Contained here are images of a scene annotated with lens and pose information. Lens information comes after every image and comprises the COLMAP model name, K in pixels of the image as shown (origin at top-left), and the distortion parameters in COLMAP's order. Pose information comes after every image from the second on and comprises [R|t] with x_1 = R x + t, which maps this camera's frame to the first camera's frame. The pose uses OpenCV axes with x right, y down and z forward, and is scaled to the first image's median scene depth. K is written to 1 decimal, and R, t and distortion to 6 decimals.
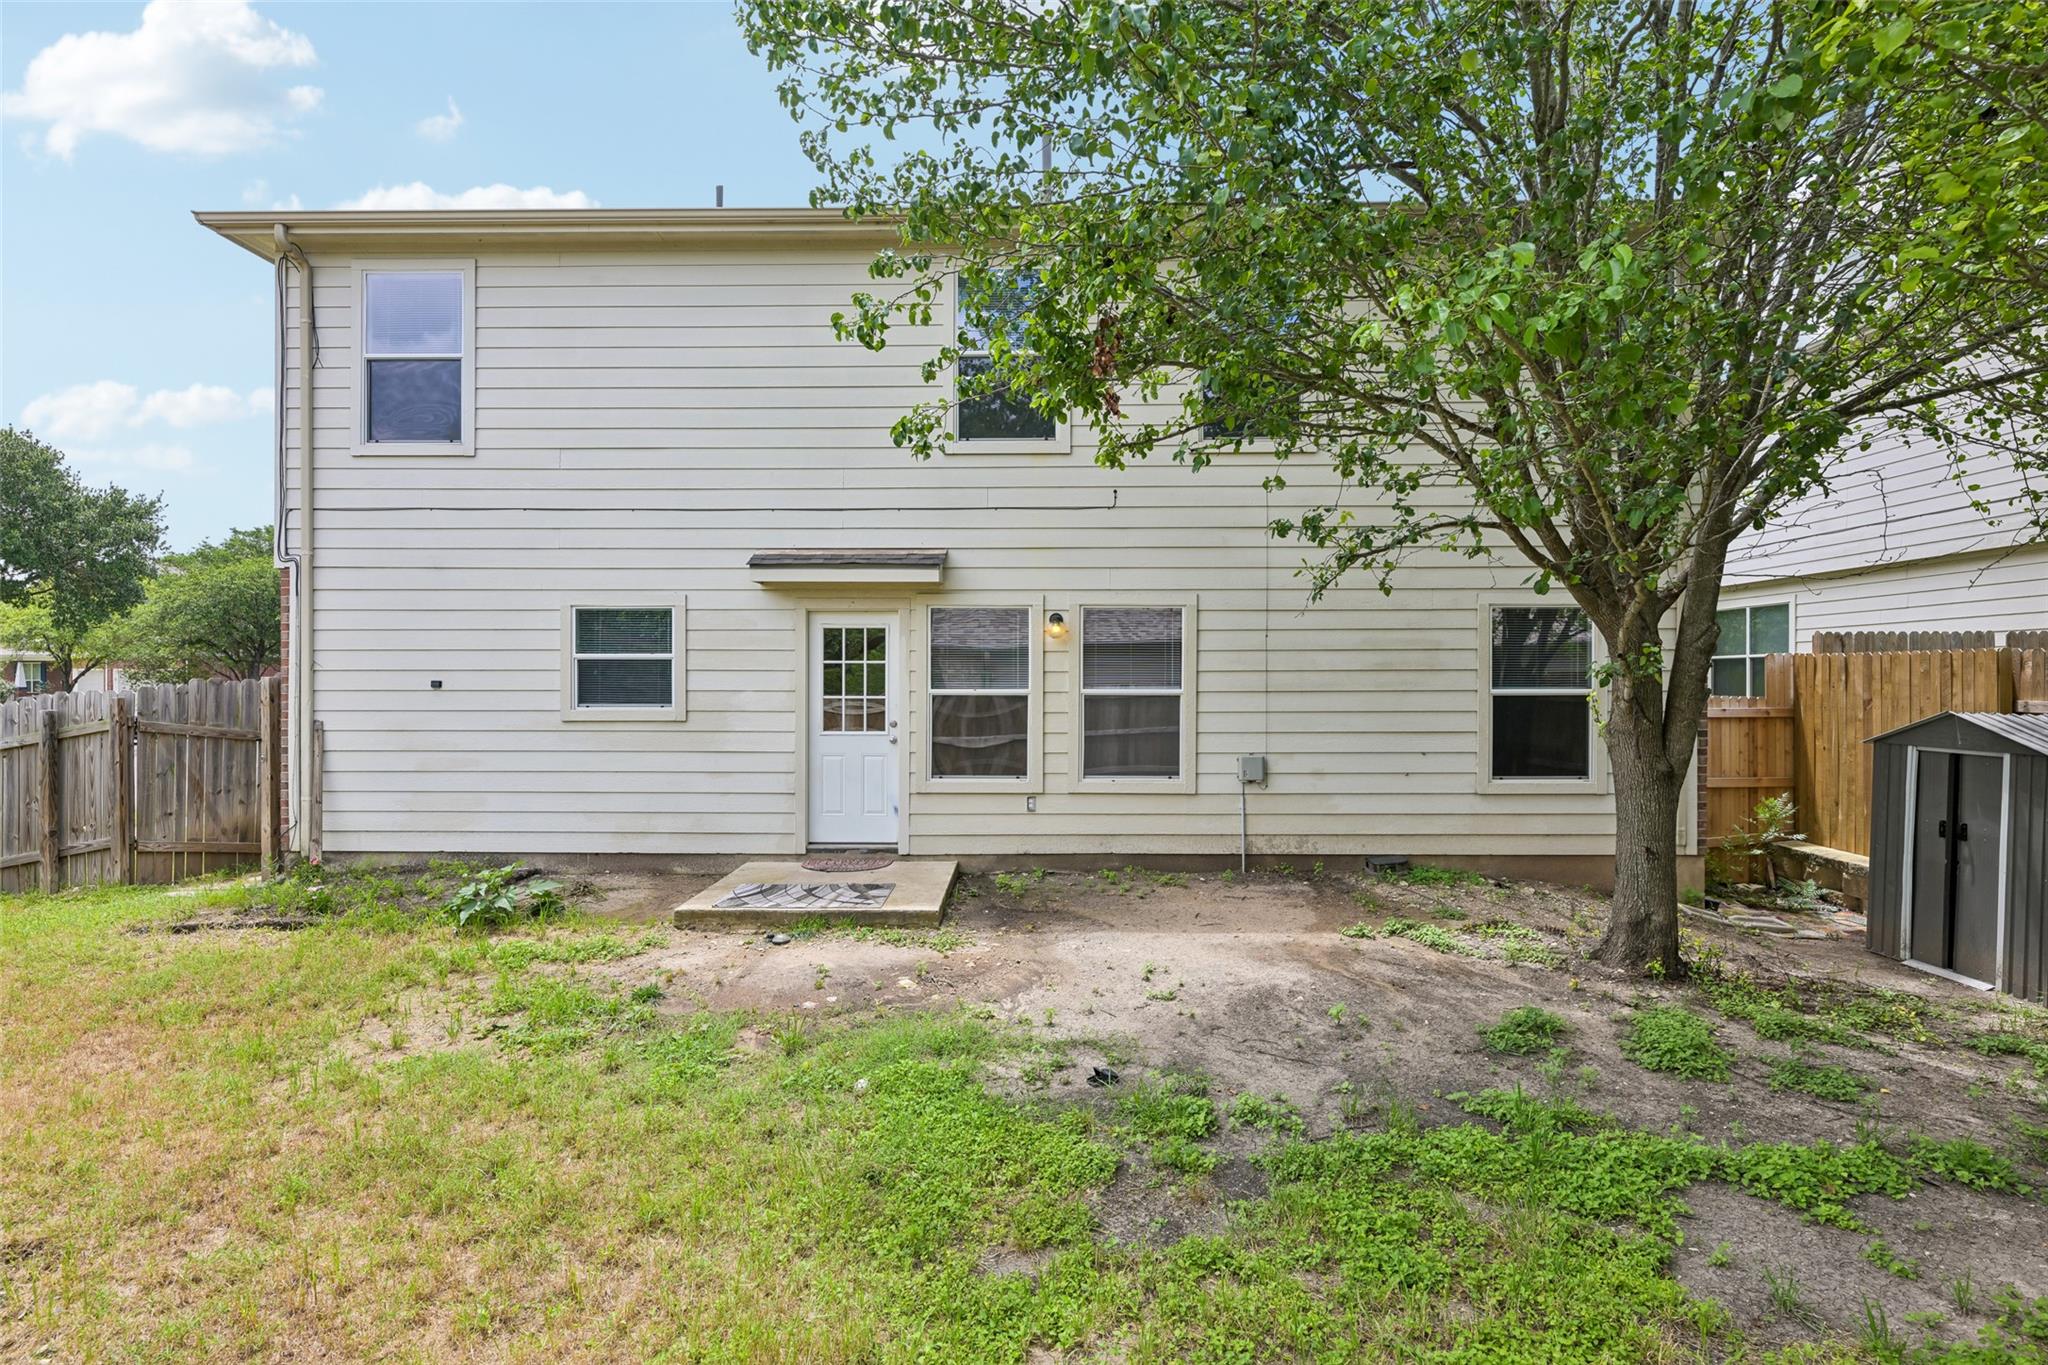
lens RADIAL K [[1084.5, 0, 1024.0], [0, 1084.5, 682.5], [0, 0, 1]] dist [-0.002061, -0.000491]
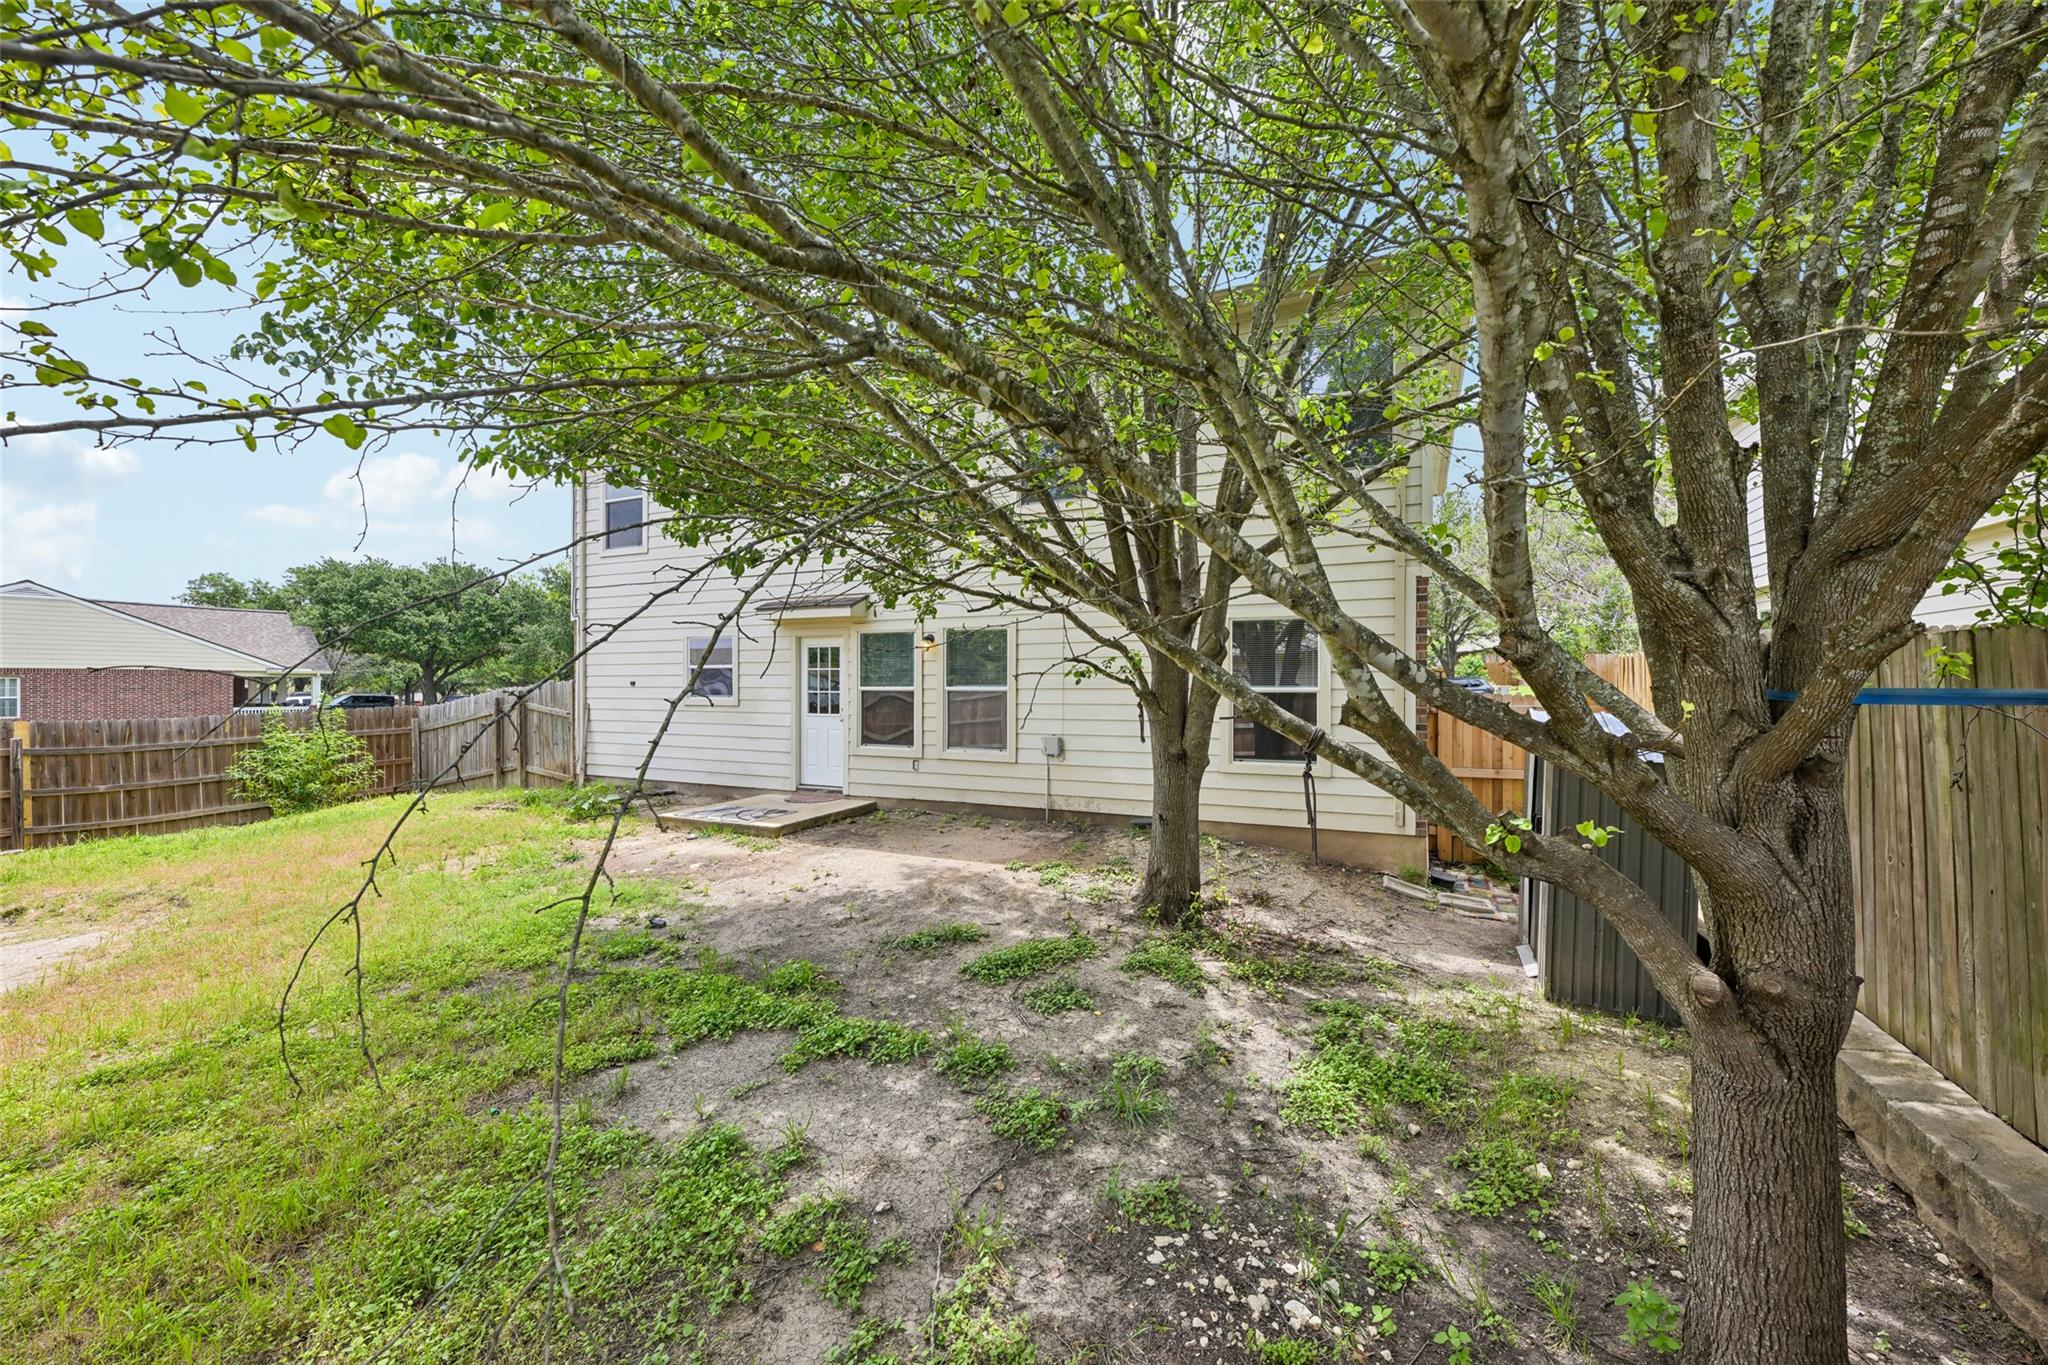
lens RADIAL K [[804.0, 0, 1024.0], [0, 804.0, 682.5], [0, 0, 1]] dist [0.000580, 0.000063]
pose [[0.911472, 0.000499, -0.411363, 0.587985], [-0.000863, 0.999999, -0.000699, 0.000642], [0.411362, 0.000992, 0.911471, 0.068861]]
